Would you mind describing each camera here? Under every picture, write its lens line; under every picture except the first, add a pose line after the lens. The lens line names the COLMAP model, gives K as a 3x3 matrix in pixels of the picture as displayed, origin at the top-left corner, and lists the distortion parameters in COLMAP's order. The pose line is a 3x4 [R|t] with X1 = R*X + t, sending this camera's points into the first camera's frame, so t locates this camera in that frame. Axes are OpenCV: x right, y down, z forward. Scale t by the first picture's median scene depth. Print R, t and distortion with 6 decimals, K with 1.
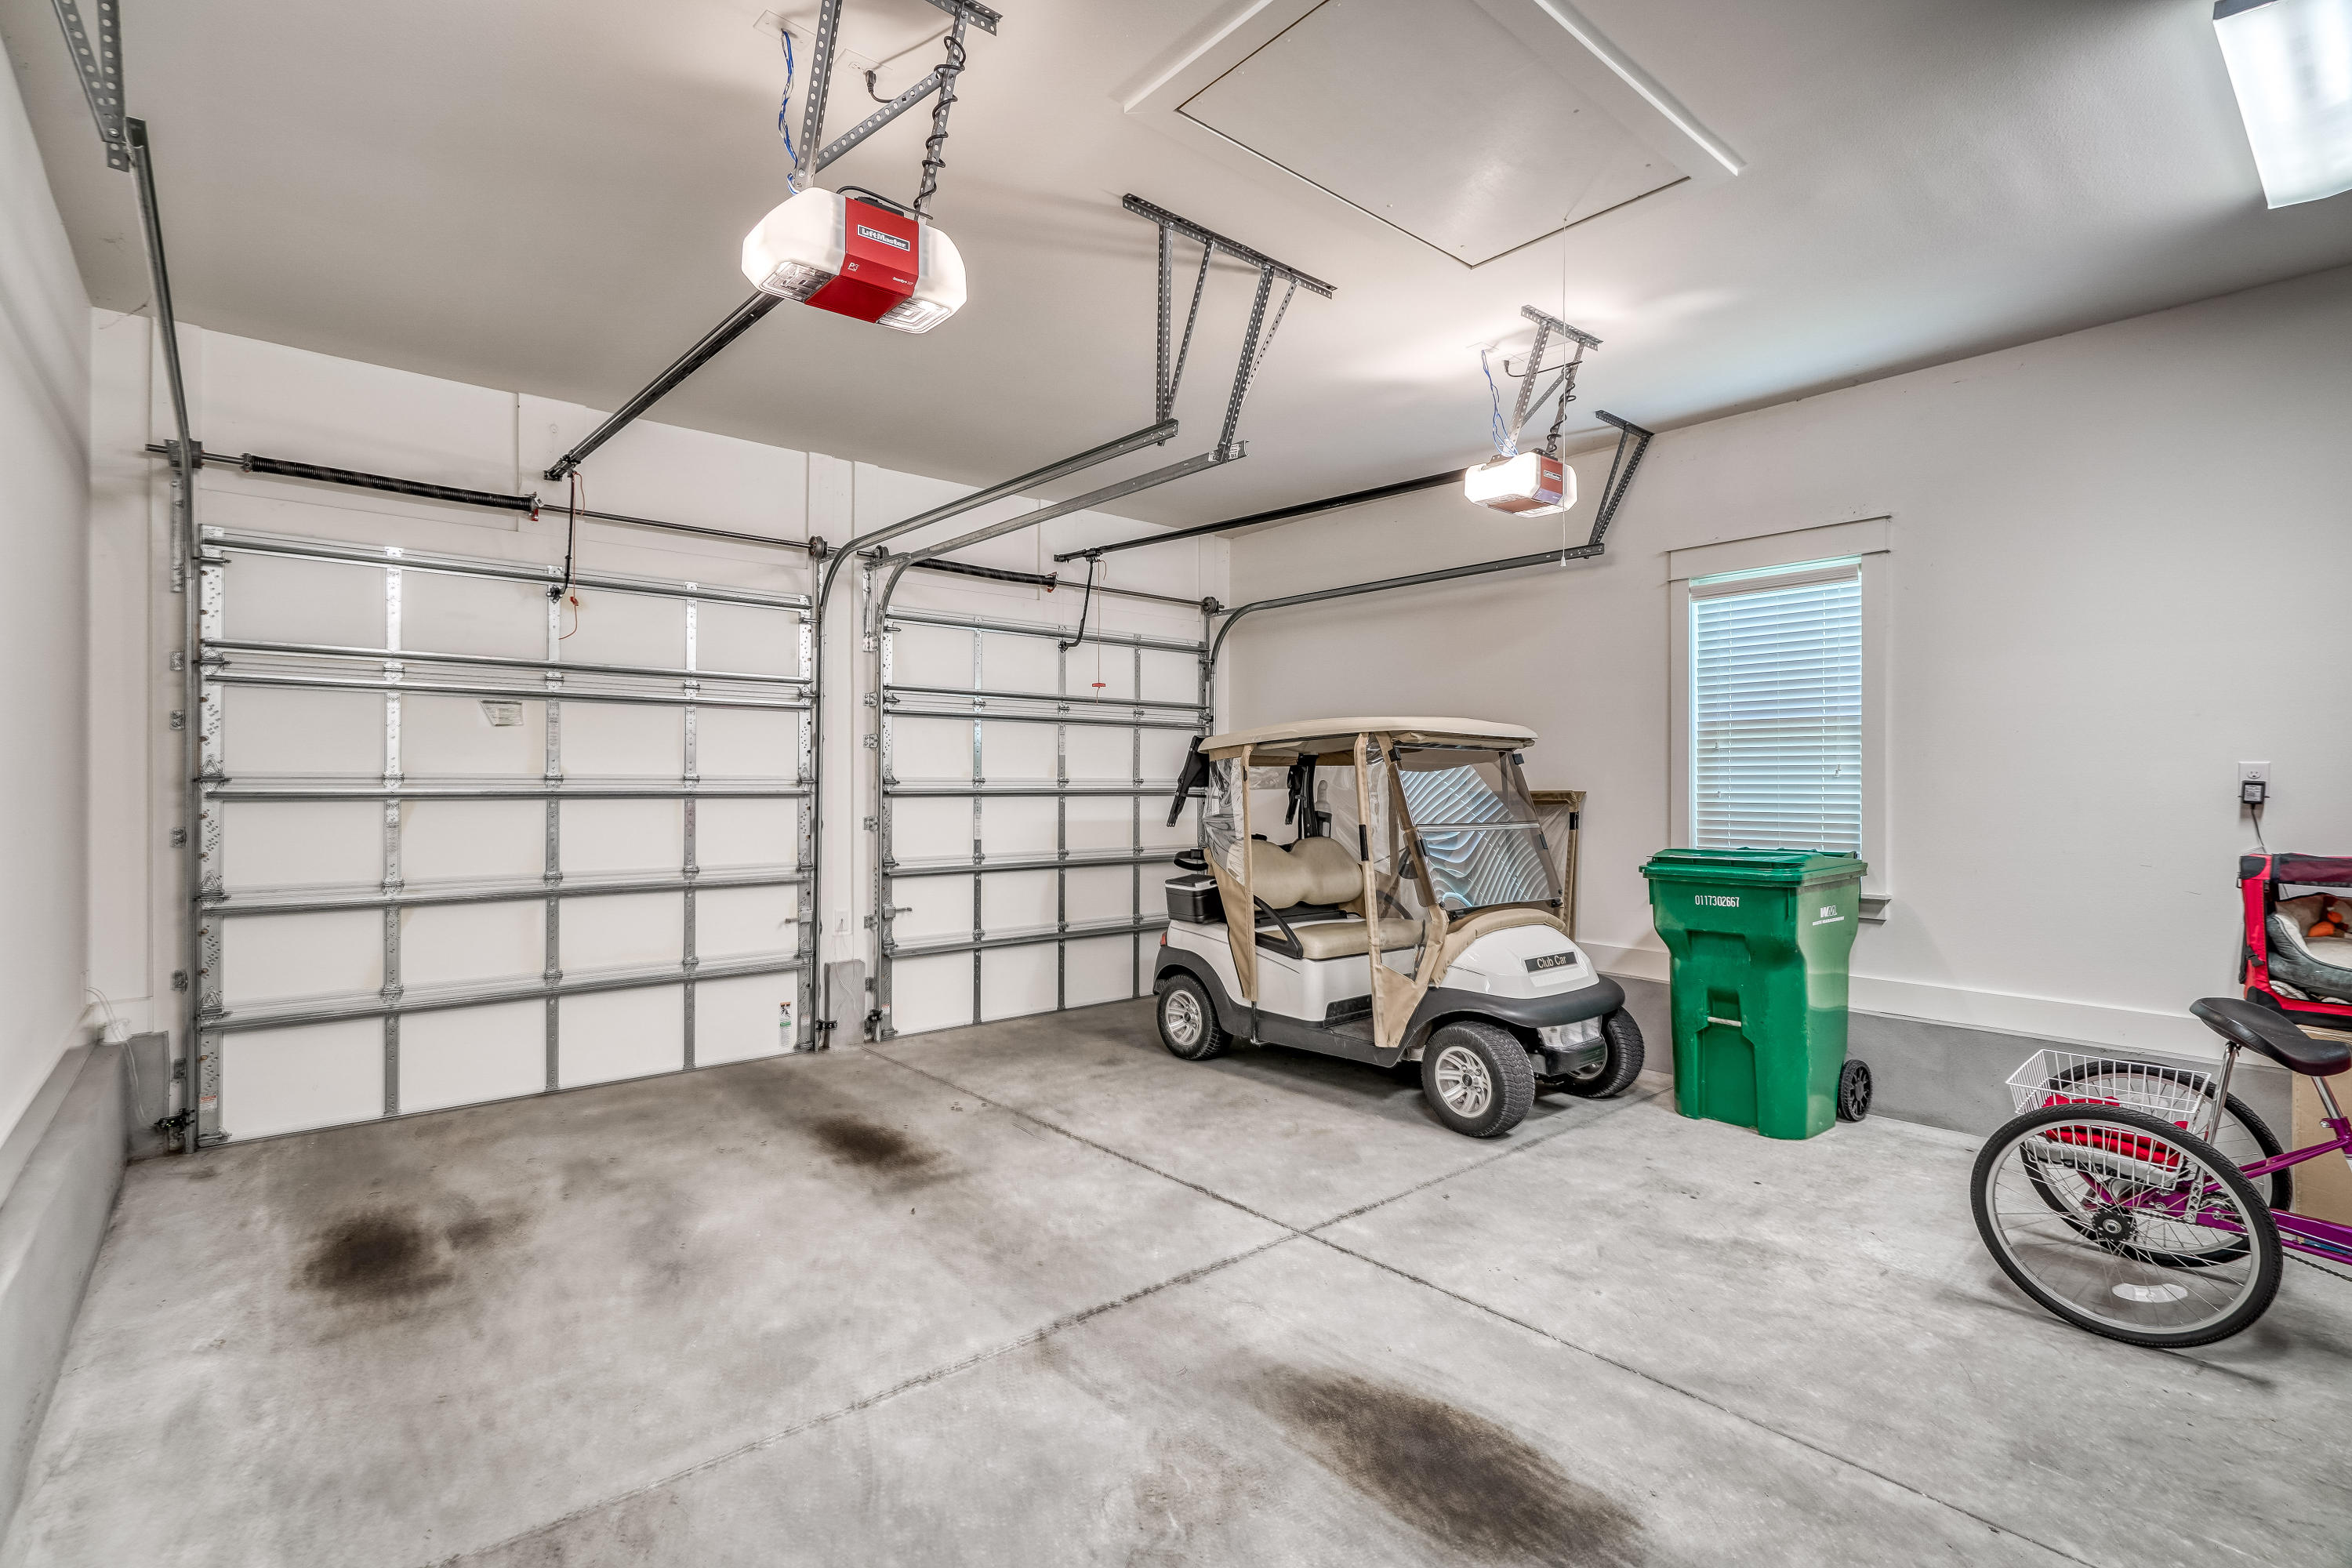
lens RADIAL K [[1089.6, 0, 1173.5], [0, 1089.6, 783.4], [0, 0, 1]] dist [-0.003560, 0.001607]
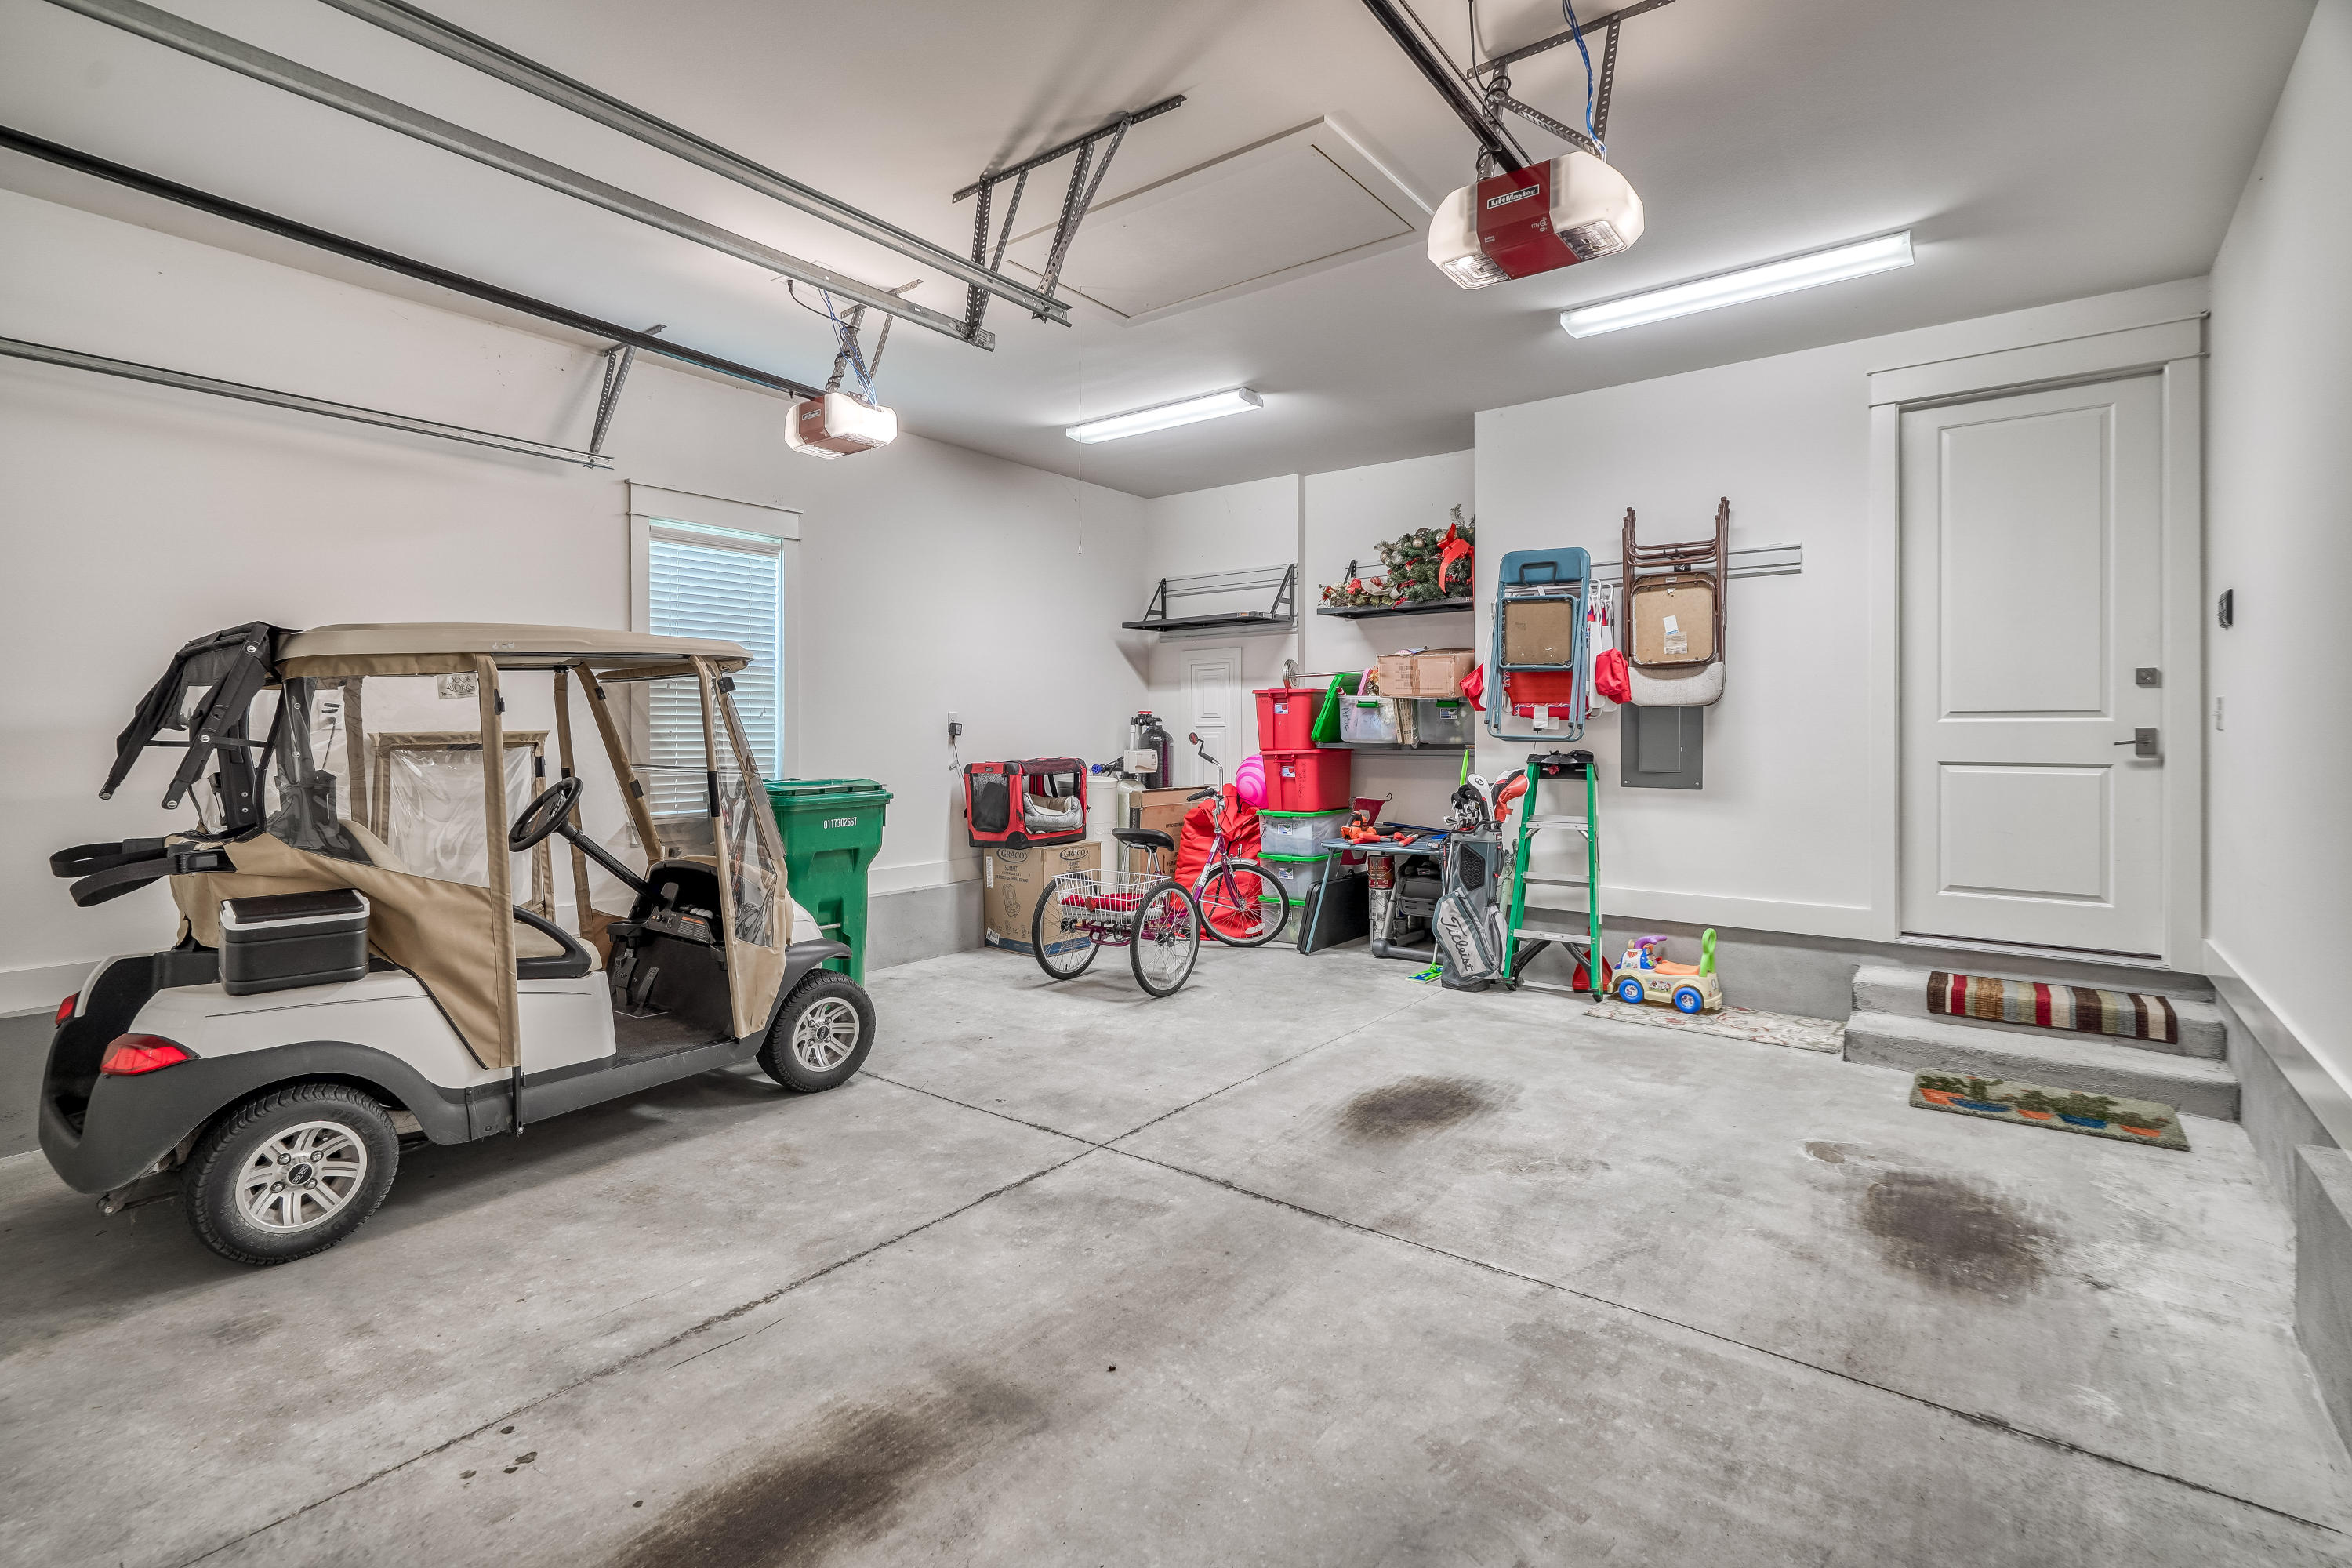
lens RADIAL K [[1089.6, 0, 1161.4], [0, 1089.6, 737.6], [0, 0, 1]] dist [-0.003560, 0.001607]
pose [[-0.194371, -0.007217, 0.980902, -0.841480], [-0.000610, 0.999974, 0.007237, 0.009191], [-0.980928, 0.000808, -0.194370, 1.045942]]
